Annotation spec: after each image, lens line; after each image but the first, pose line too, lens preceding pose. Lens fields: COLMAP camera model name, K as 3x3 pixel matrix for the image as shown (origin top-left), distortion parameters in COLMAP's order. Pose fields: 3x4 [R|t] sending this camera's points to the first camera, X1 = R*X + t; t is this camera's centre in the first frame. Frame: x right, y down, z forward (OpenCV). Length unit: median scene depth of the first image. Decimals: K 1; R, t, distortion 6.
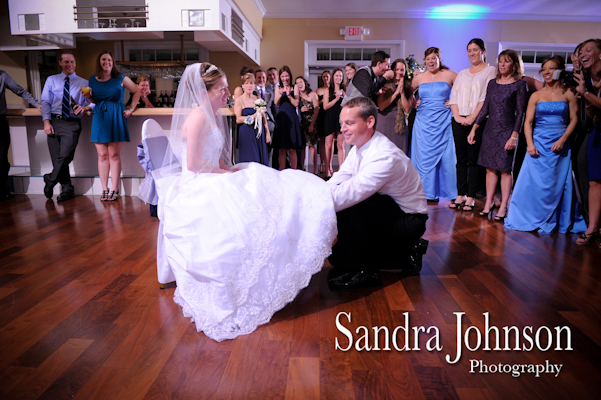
lens RADIAL K [[418.9, 0, 300.5], [0, 418.9, 200.0], [0, 0, 1]] dist [-0.049564, -0.000153]
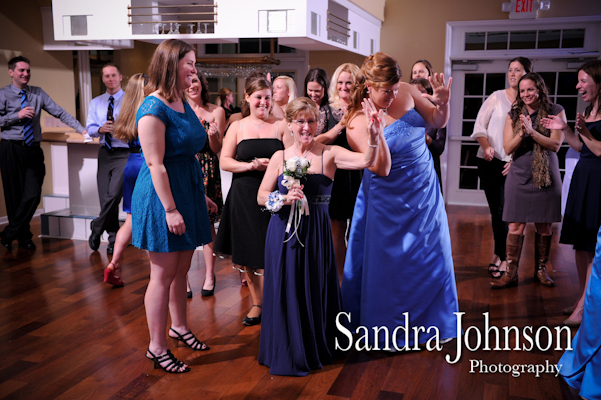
lens RADIAL K [[640.6, 0, 300.5], [0, 640.6, 200.0], [0, 0, 1]] dist [0.061918, 0.008246]
pose [[0.965161, 0.043381, -0.258035, 0.104136], [-0.053607, 0.998026, -0.032722, -0.075426], [0.256106, 0.045415, 0.965581, -0.105687]]
